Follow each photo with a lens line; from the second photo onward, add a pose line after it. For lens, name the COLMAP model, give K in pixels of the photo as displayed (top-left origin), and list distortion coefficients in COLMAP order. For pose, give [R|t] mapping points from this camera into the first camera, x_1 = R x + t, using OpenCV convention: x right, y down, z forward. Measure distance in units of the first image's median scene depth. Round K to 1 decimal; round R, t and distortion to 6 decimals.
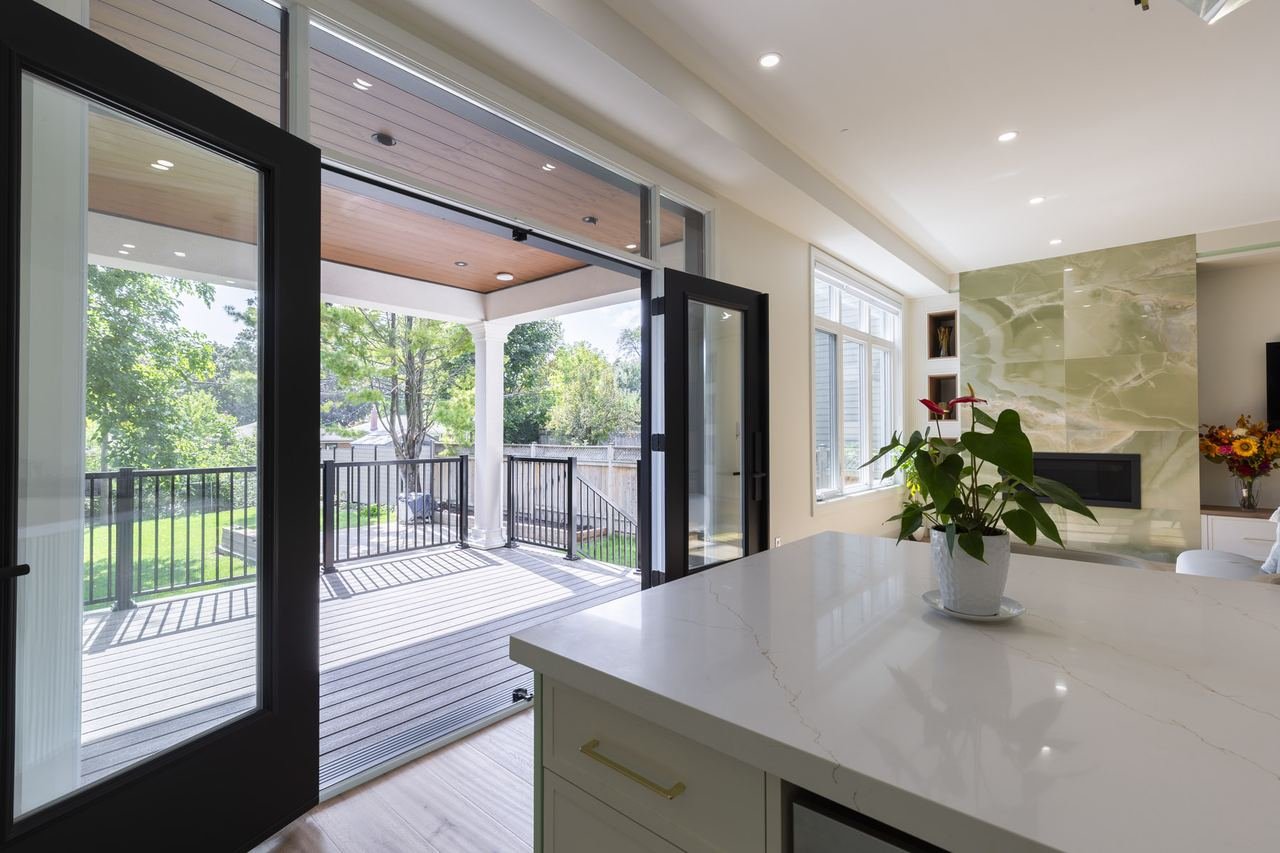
lens RADIAL K [[577.4, 0, 636.4], [0, 577.4, 422.8], [0, 0, 1]] dist [0.004104, -0.000711]
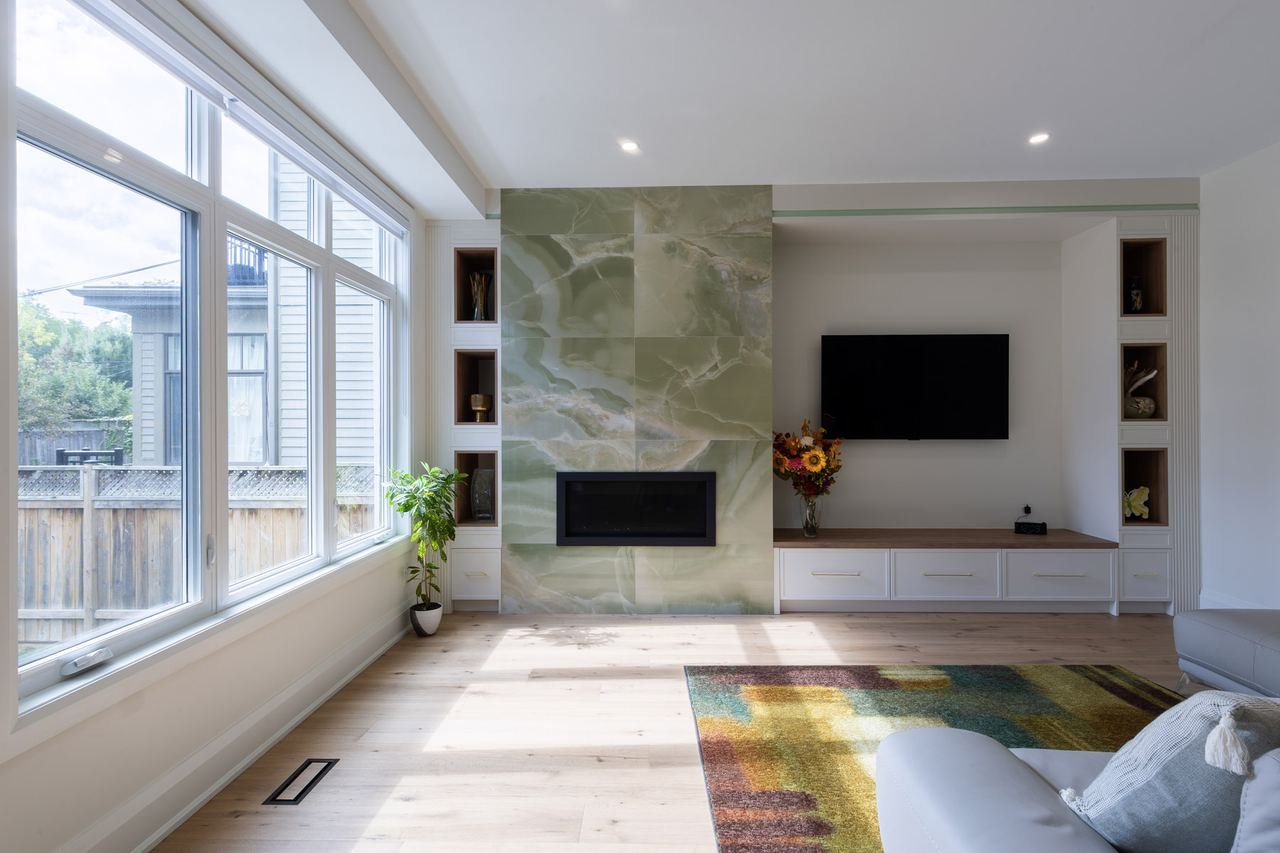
lens RADIAL K [[577.4, 0, 643.0], [0, 577.4, 420.2], [0, 0, 1]] dist [0.004104, -0.000711]
pose [[0.768715, 0.003235, 0.639583, 0.318297], [-0.008683, 0.999948, 0.005379, -0.014465], [-0.639532, -0.009688, 0.768703, 0.479721]]
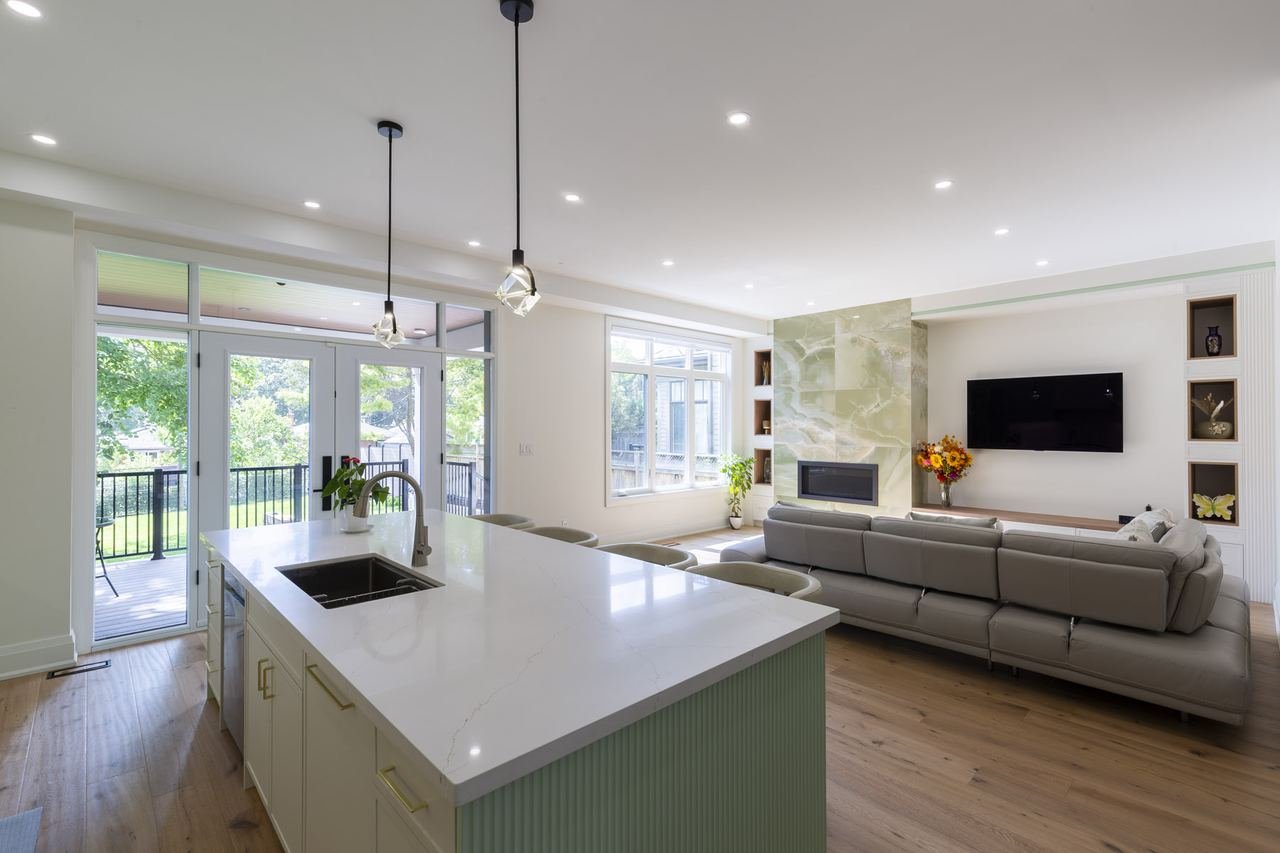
lens RADIAL K [[577.4, 0, 638.9], [0, 577.4, 420.2], [0, 0, 1]] dist [0.004104, -0.000711]
pose [[0.995459, 0.003070, -0.095144, 0.443294], [-0.002751, 0.999990, 0.003486, -0.047648], [0.095153, -0.003208, 0.995457, -0.341711]]
